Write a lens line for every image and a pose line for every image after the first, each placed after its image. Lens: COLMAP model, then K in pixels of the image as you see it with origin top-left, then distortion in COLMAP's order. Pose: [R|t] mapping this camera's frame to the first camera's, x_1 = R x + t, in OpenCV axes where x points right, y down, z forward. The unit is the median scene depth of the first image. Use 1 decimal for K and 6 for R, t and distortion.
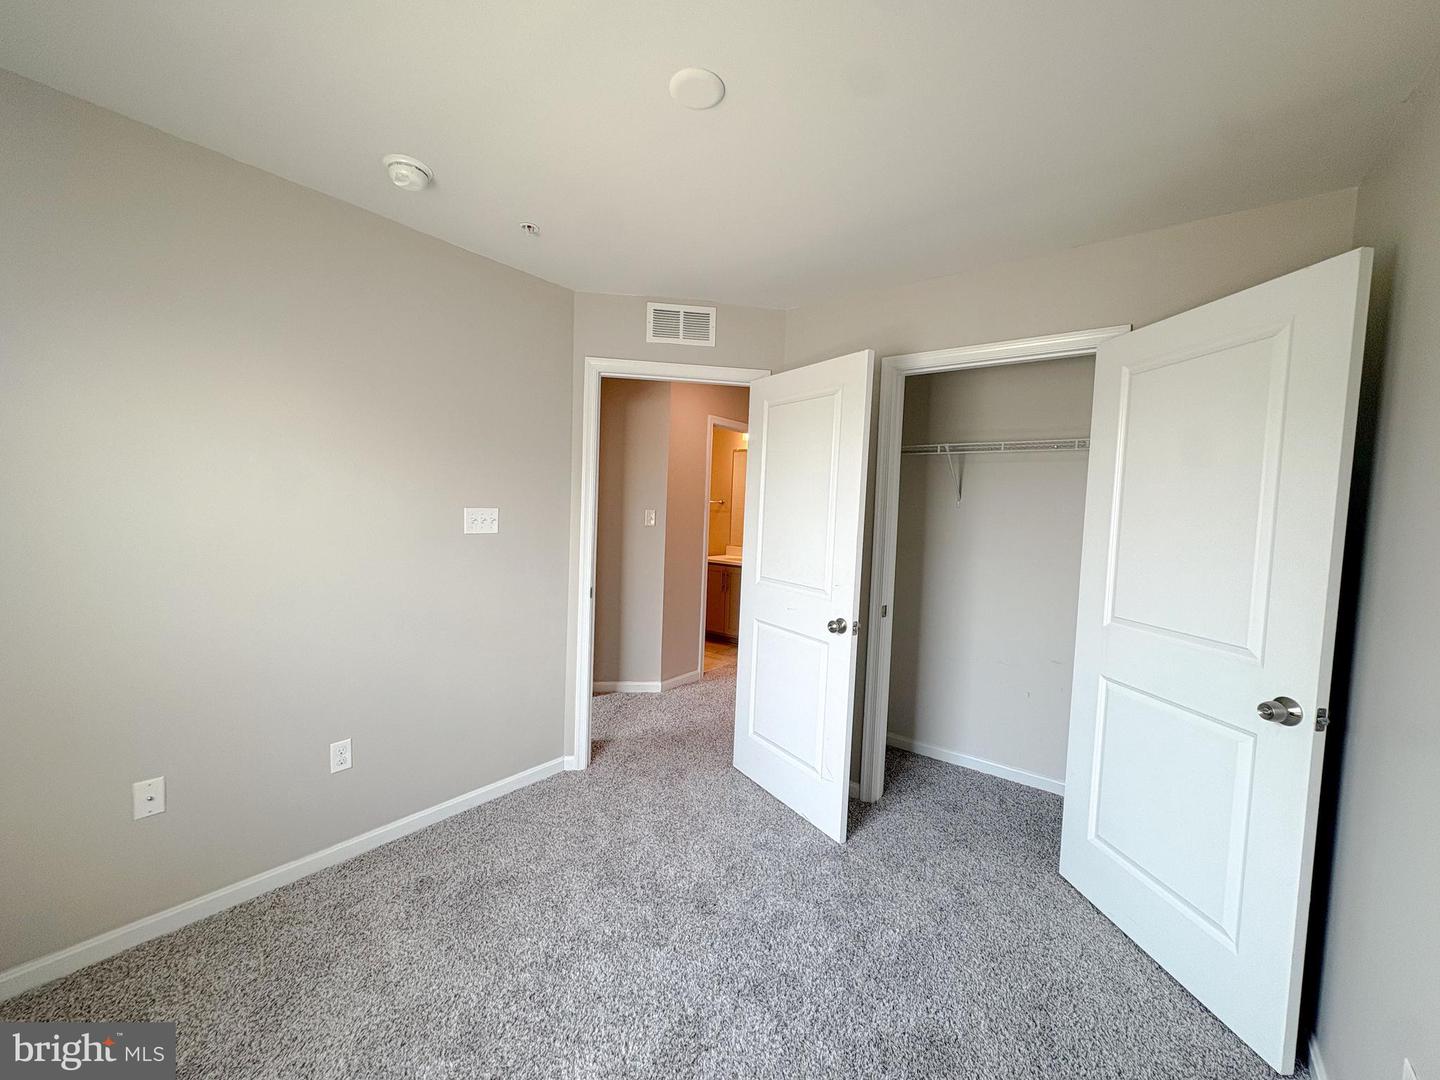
lens RADIAL K [[570.5, 0, 725.0], [0, 570.5, 540.2], [0, 0, 1]] dist [-0.002472, 0.000212]
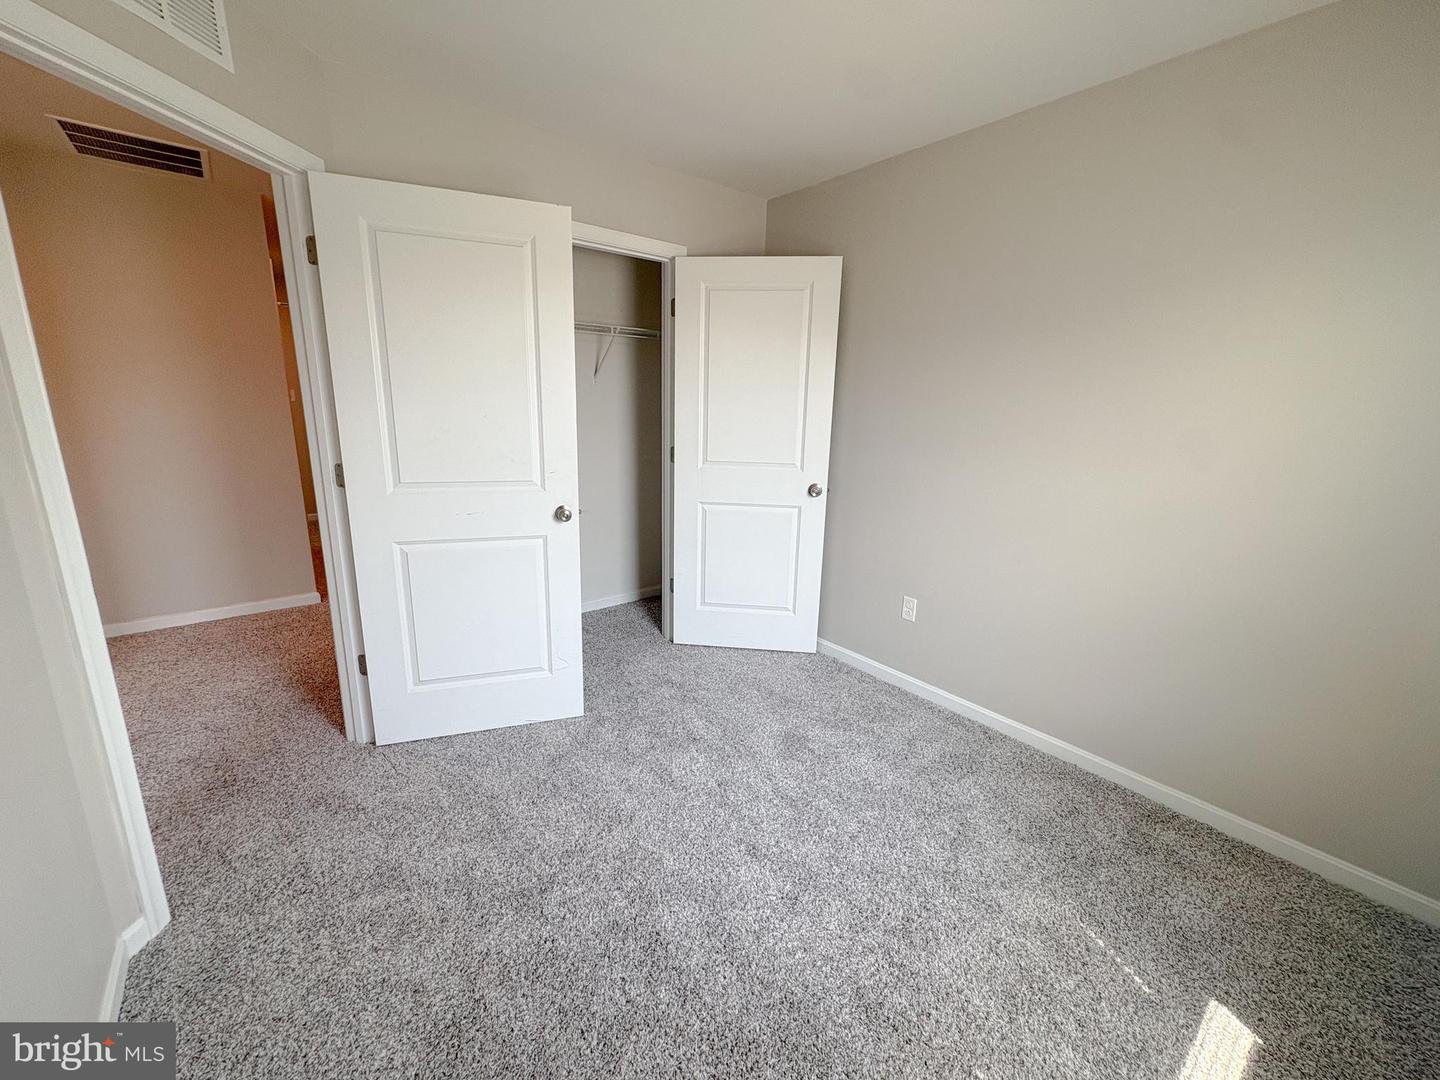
lens RADIAL K [[570.5, 0, 726.1], [0, 570.5, 540.2], [0, 0, 1]] dist [-0.002472, 0.000212]
pose [[0.222970, -0.260062, 0.939496, -0.610011], [0.041801, 0.965422, 0.257318, -0.038705], [-0.973929, -0.018102, 0.226131, 0.480661]]
